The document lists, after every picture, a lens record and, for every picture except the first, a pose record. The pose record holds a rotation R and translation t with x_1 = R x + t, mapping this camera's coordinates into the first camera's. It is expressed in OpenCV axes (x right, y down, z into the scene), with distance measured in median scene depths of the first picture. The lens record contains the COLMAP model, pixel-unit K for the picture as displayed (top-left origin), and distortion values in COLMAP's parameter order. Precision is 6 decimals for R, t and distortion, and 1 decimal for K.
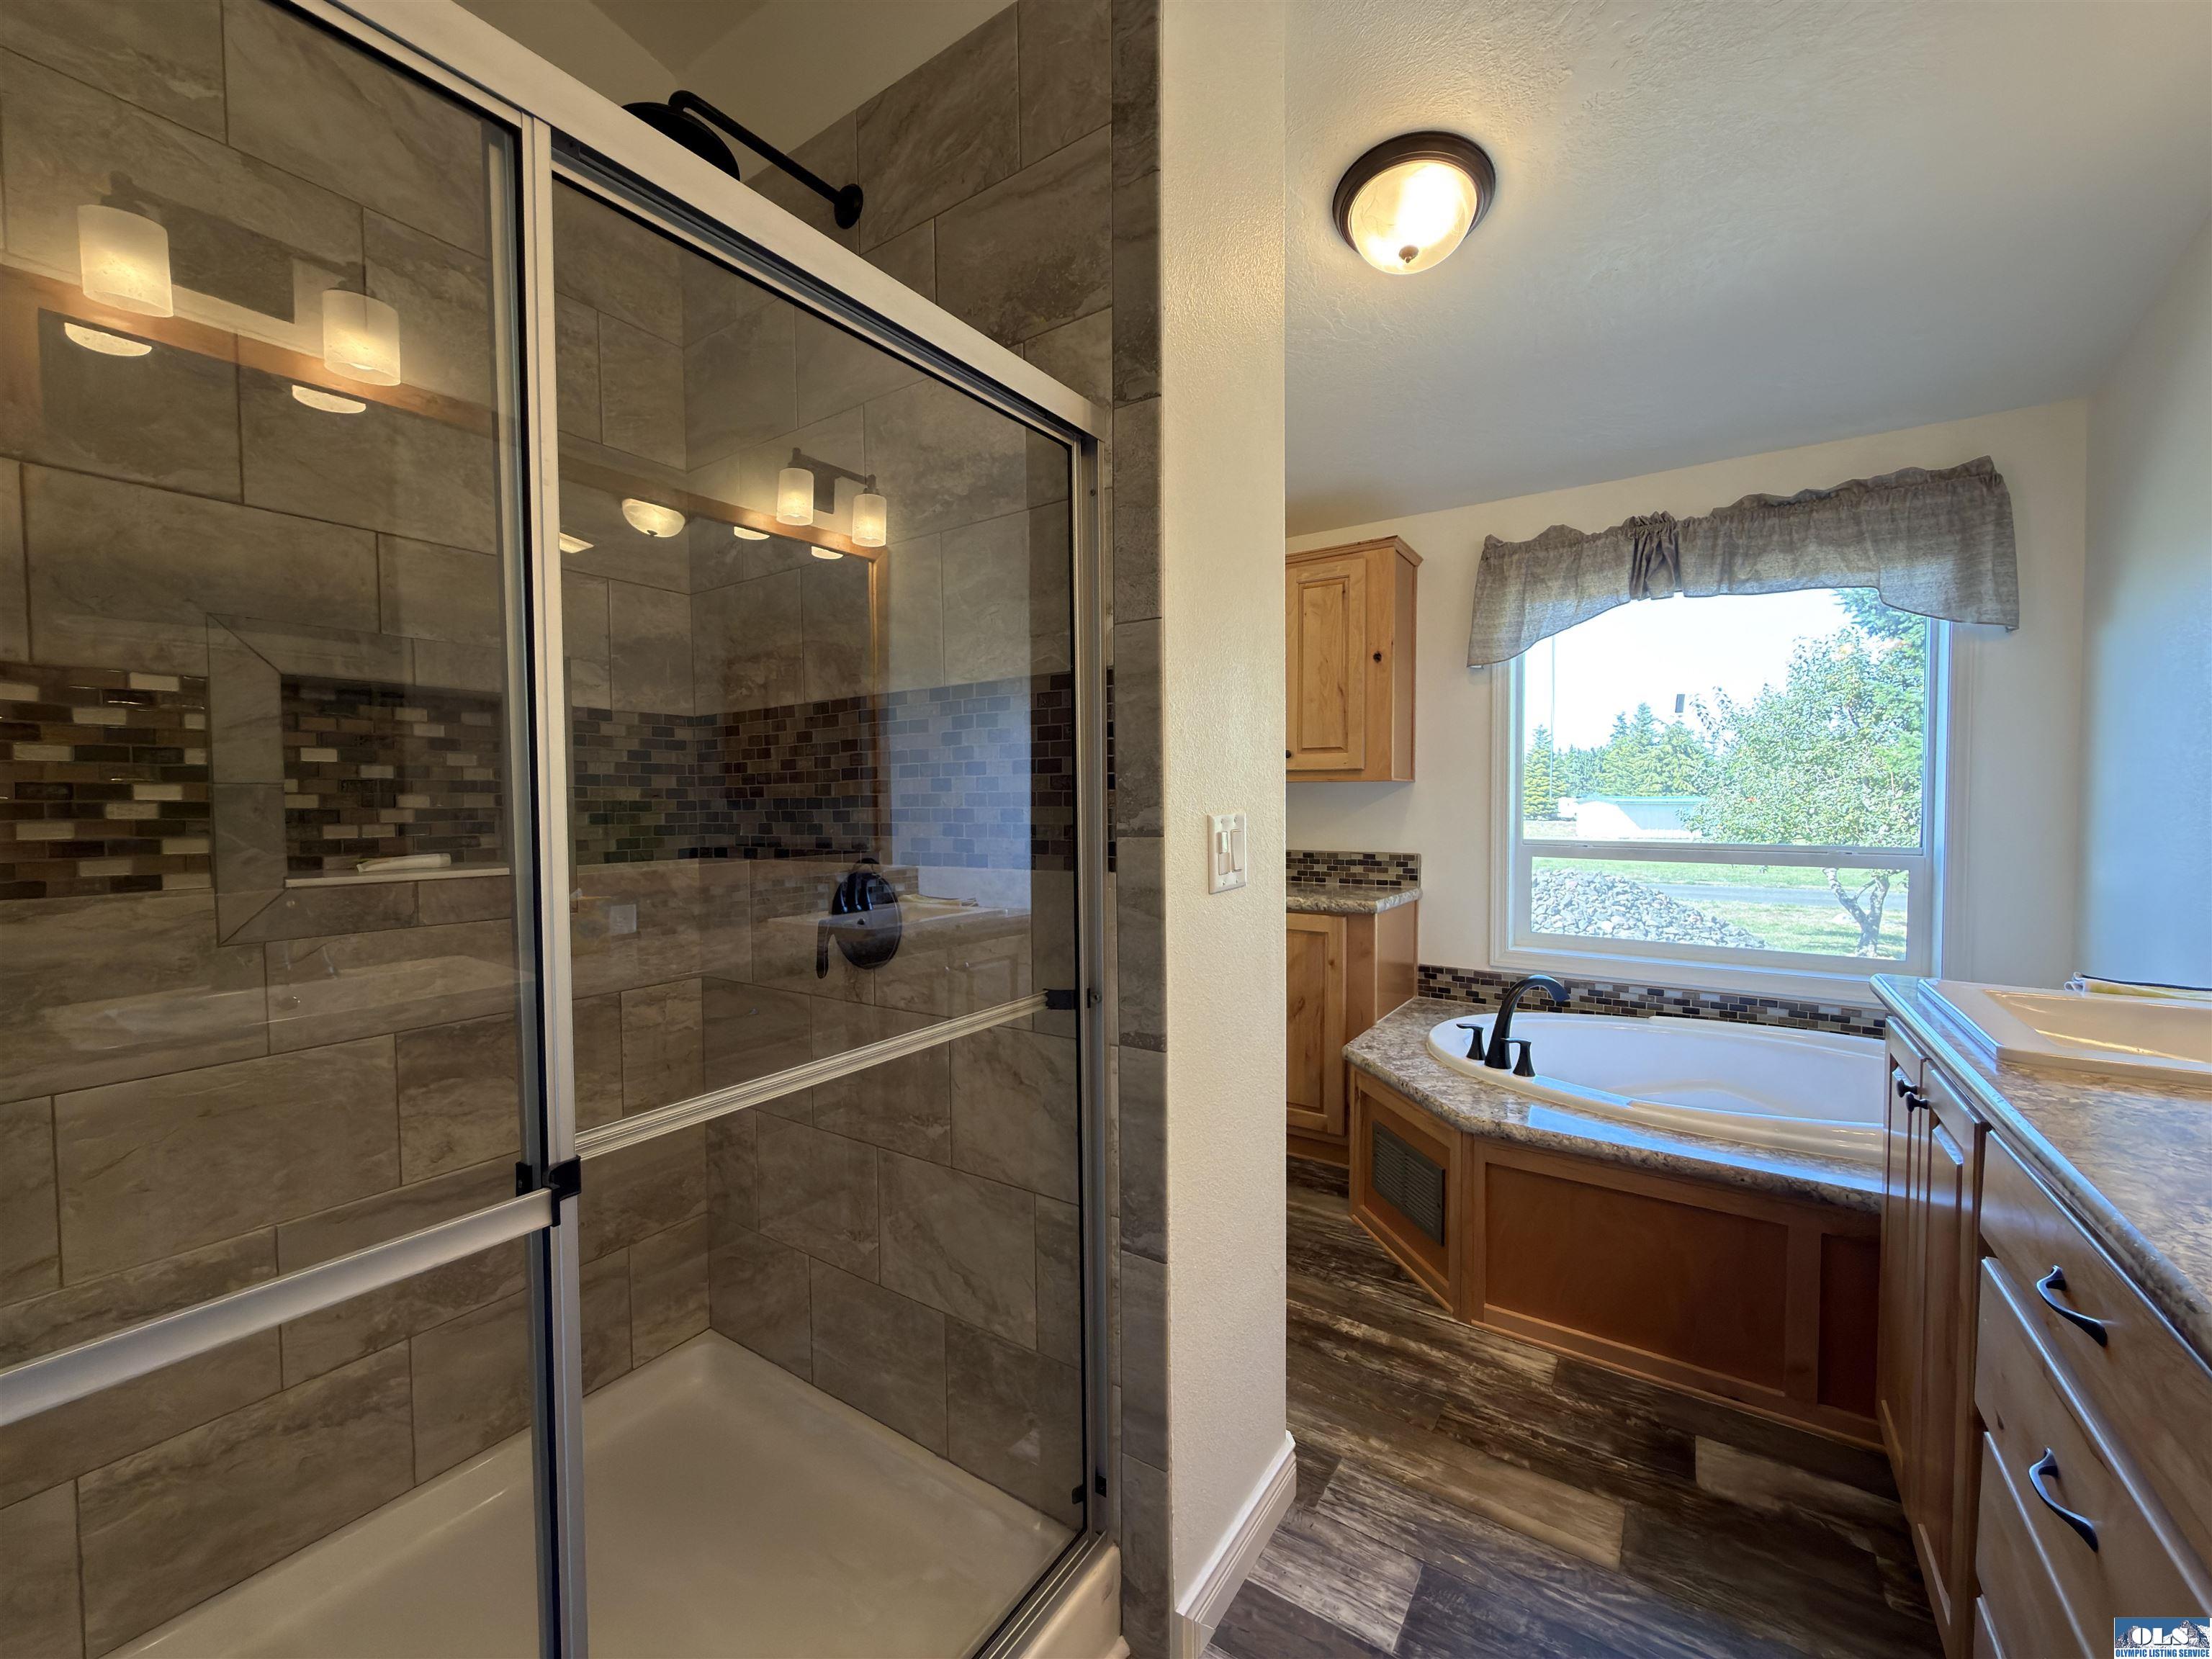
lens RADIAL K [[883.1, 0, 1101.4], [0, 883.1, 831.5], [0, 0, 1]] dist [-0.000178, 0.000246]
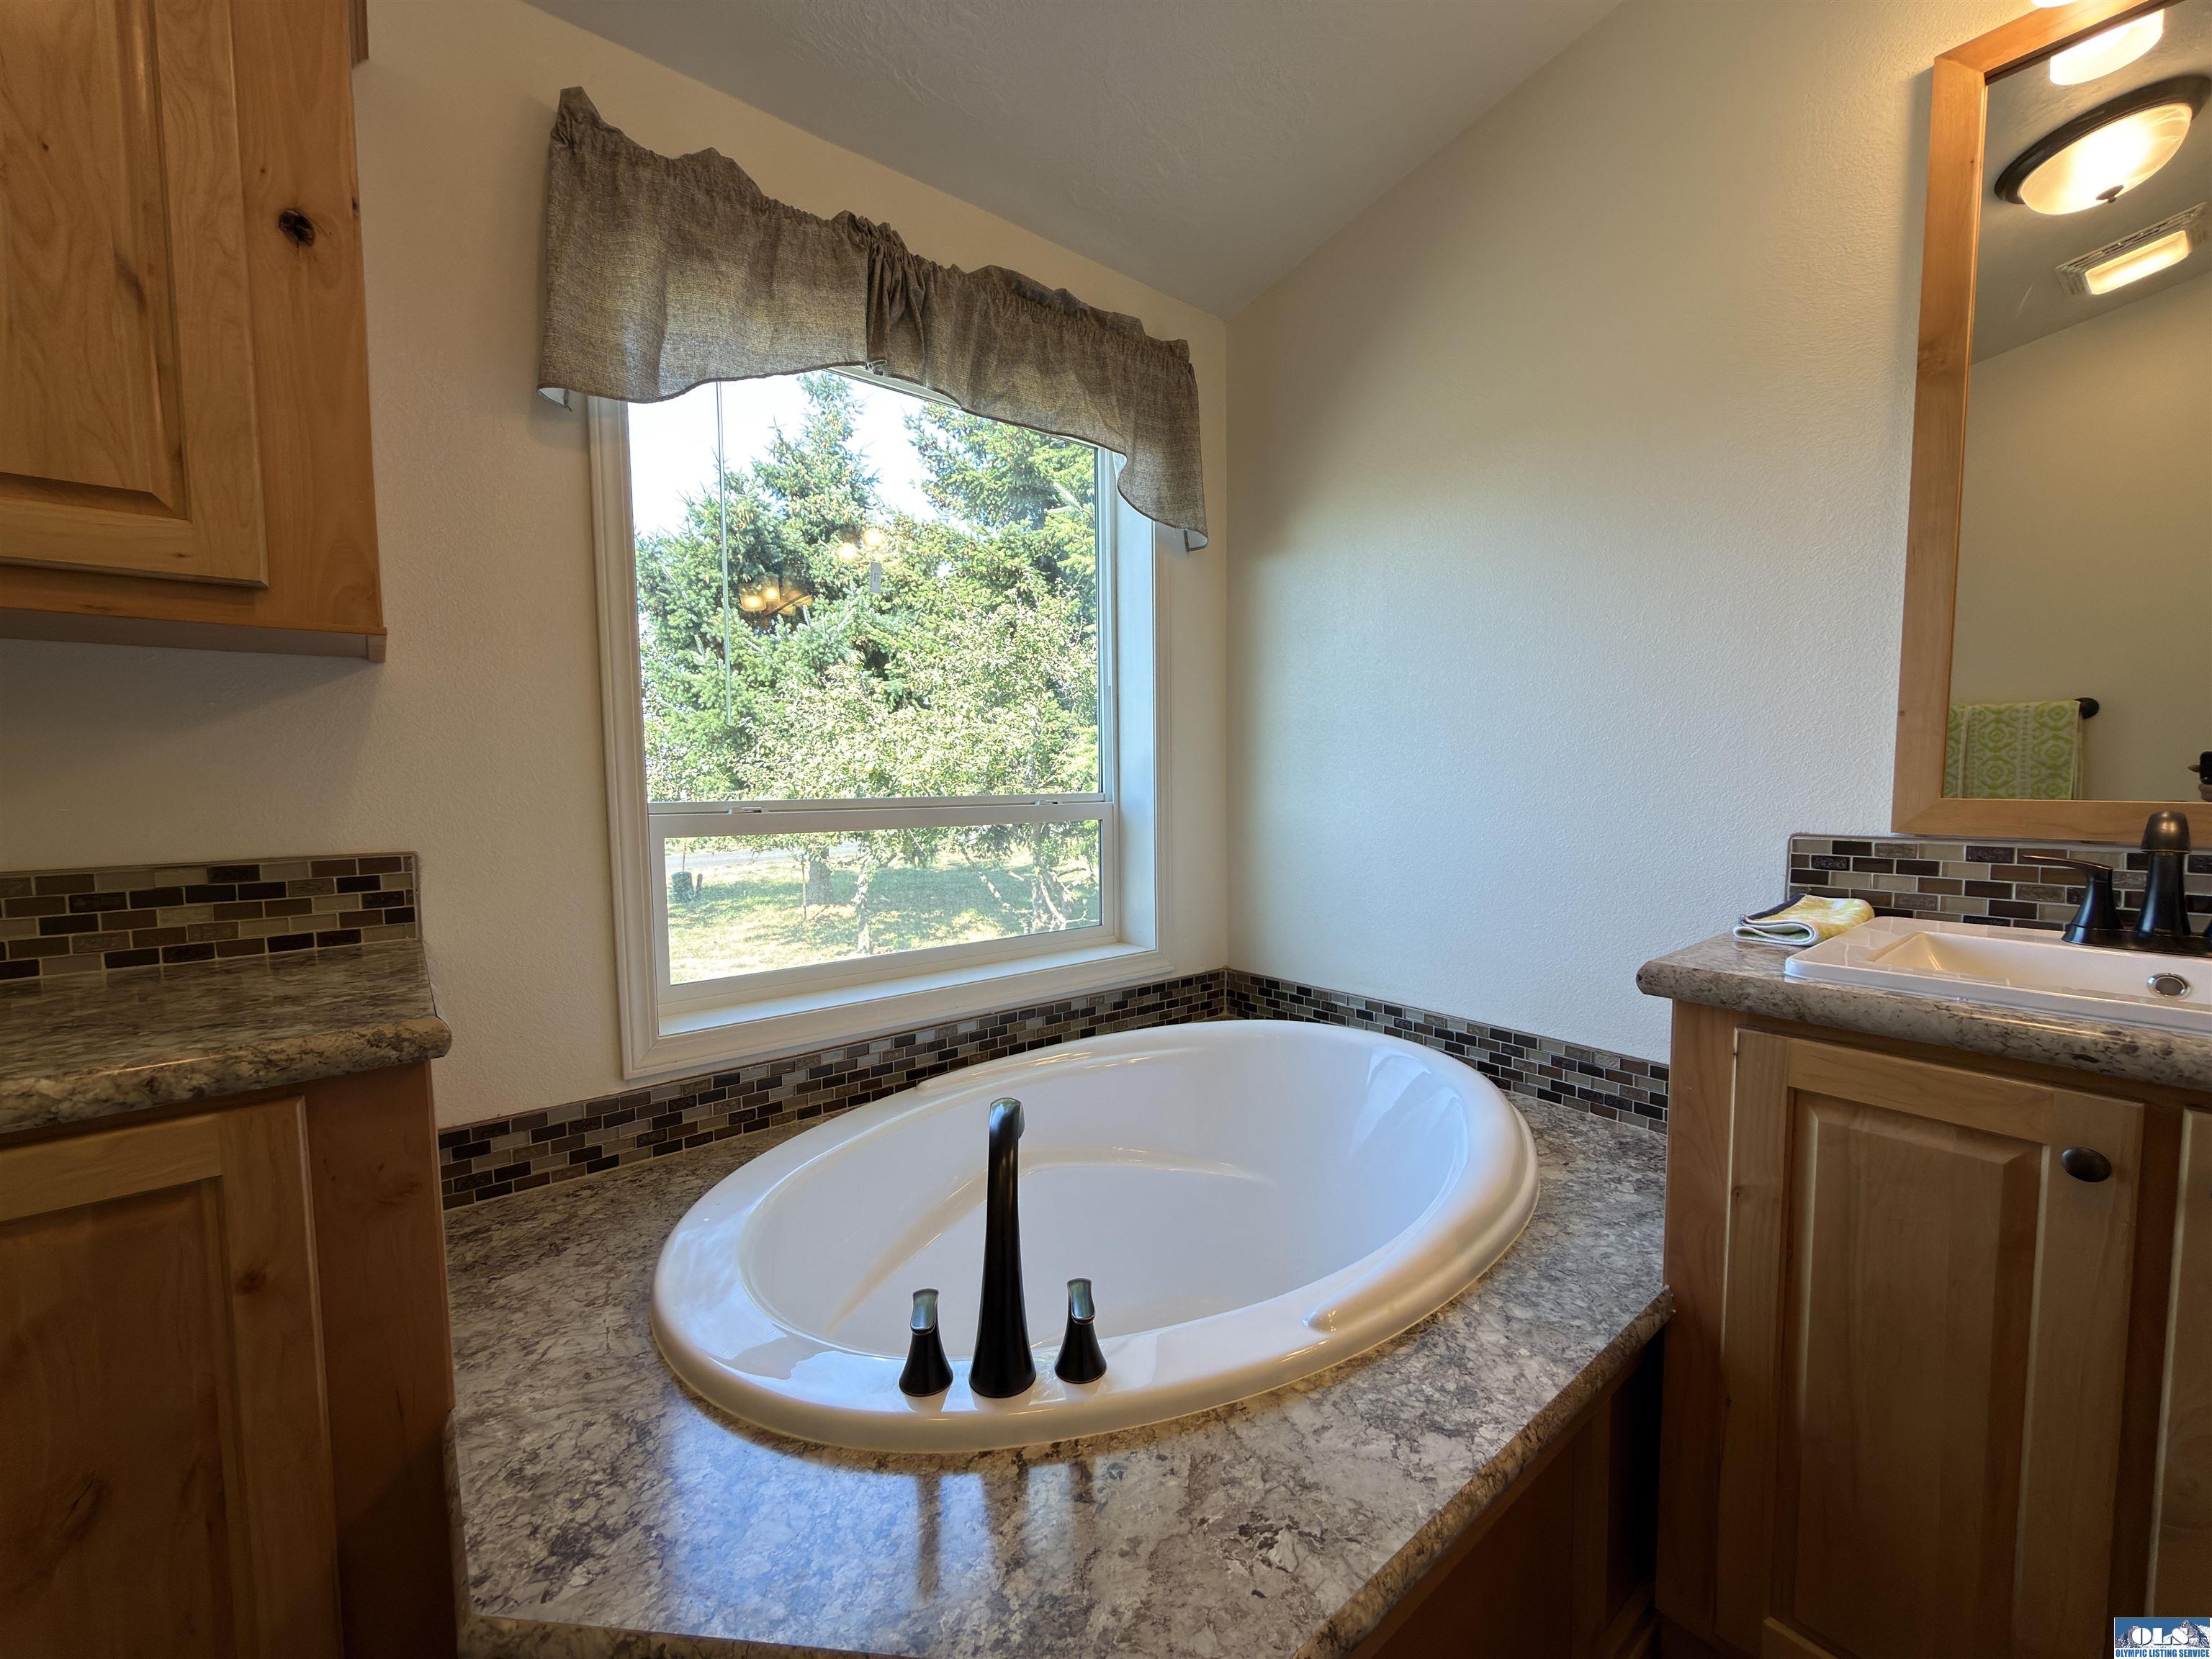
lens RADIAL K [[883.1, 0, 1109.4], [0, 883.1, 829.5], [0, 0, 1]] dist [-0.000178, 0.000246]
pose [[0.291080, -0.061414, 0.954725, 0.095456], [0.041589, 0.997806, 0.051505, 0.010079], [-0.955794, 0.024714, 0.292996, 0.706055]]
